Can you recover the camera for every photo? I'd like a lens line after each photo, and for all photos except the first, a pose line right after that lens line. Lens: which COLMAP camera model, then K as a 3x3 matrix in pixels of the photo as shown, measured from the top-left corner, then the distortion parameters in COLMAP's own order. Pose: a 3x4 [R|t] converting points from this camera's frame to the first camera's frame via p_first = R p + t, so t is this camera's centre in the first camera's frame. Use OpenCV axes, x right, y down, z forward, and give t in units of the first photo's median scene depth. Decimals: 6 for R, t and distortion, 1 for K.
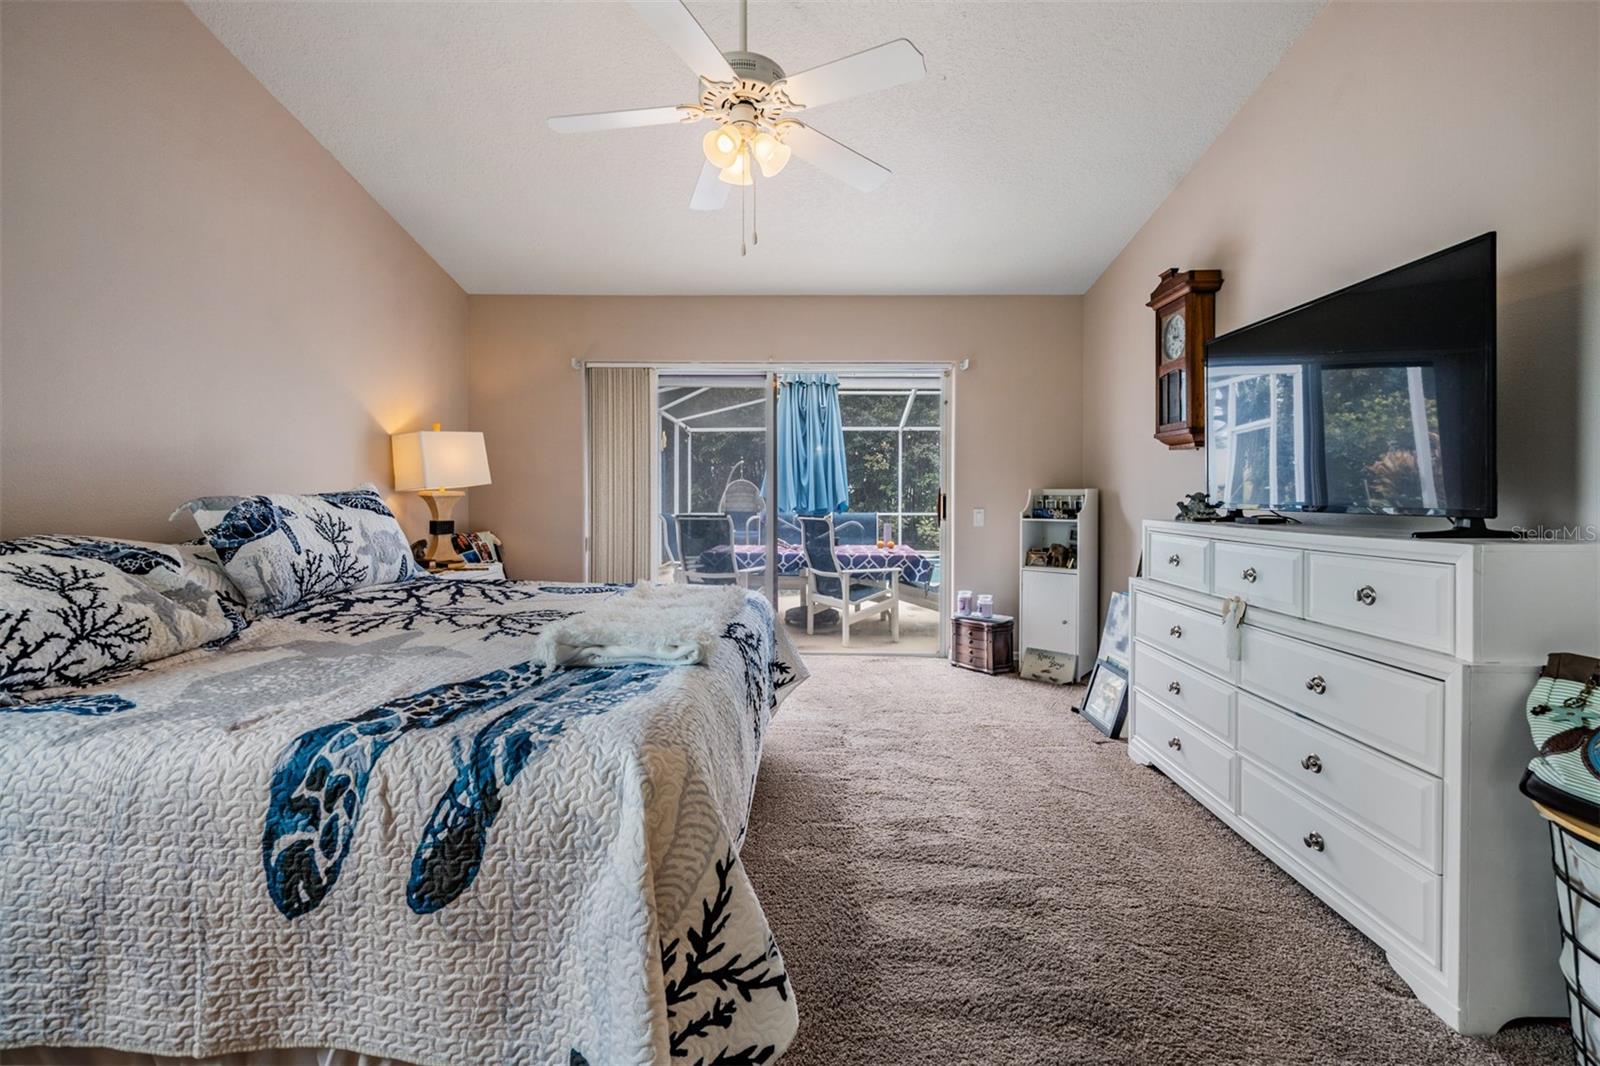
lens RADIAL K [[699.5, 0, 810.6], [0, 699.5, 504.4], [0, 0, 1]] dist [0.000737, 0.000157]
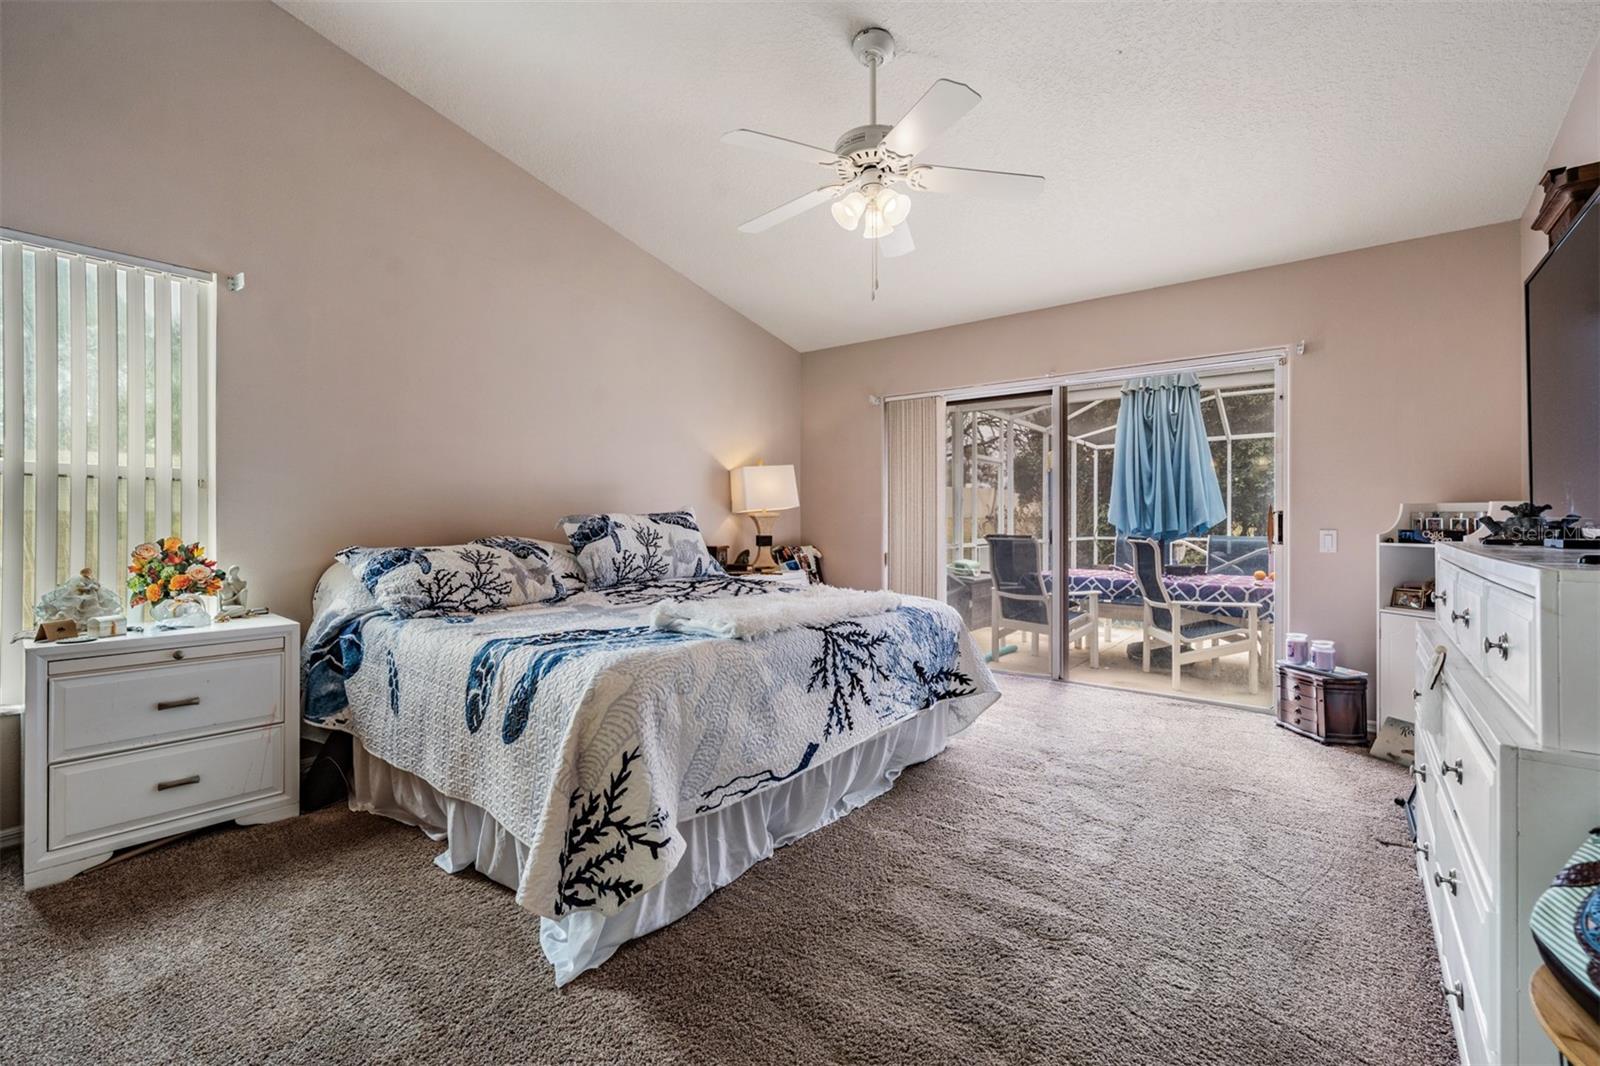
lens RADIAL K [[699.5, 0, 763.0], [0, 699.5, 519.1], [0, 0, 1]] dist [0.000737, 0.000157]
pose [[0.778502, -0.002025, -0.627639, 0.456042], [-0.006130, 0.999923, -0.010830, 0.012114], [0.627612, 0.012279, 0.778429, 0.007004]]
